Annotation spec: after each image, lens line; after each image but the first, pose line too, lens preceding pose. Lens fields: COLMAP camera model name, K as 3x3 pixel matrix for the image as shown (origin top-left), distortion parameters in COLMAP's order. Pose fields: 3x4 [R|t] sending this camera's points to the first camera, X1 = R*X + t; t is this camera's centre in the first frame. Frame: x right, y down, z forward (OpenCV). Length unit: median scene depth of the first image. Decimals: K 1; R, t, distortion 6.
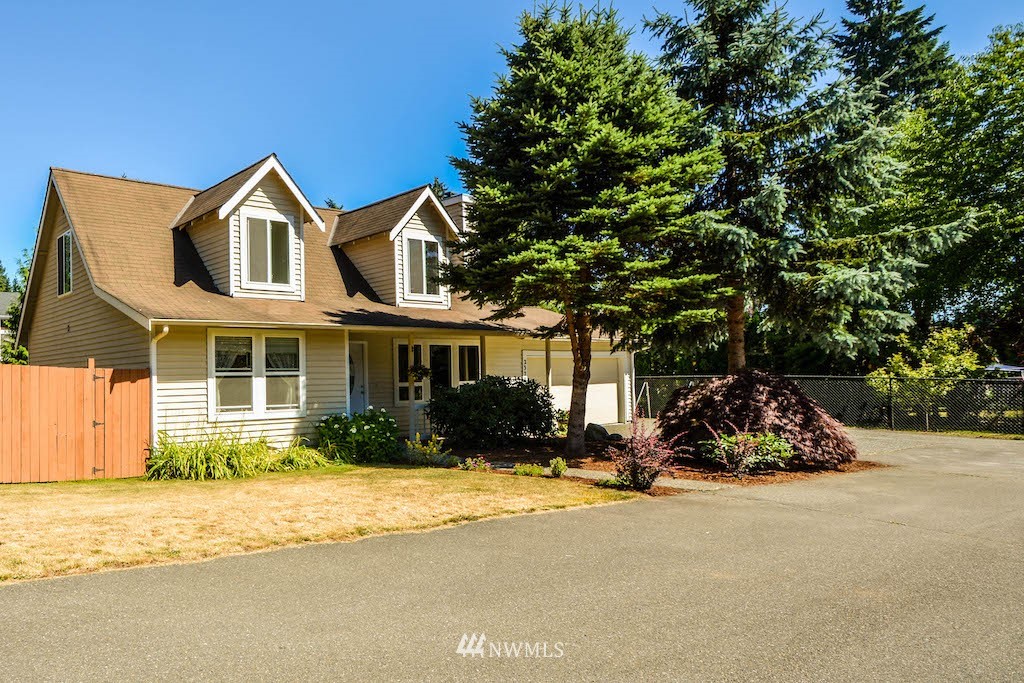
lens RADIAL K [[455.0, 0, 511.7], [0, 455.0, 348.6], [0, 0, 1]] dist [0.000097, -0.000167]
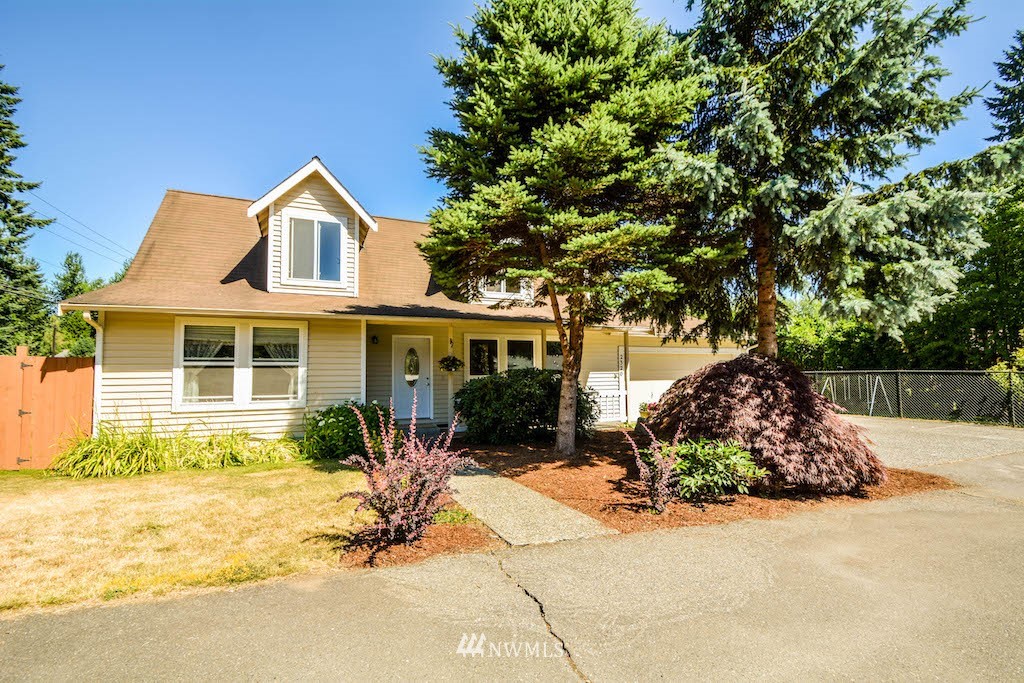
lens RADIAL K [[441.0, 0, 512.0], [0, 441.0, 341.5], [0, 0, 1]] dist [-0.004004, -0.000543]
pose [[0.988976, -0.009876, -0.147744, 0.169224], [0.009567, 0.999950, -0.002803, 0.015094], [0.147765, 0.001359, 0.989022, 0.142231]]
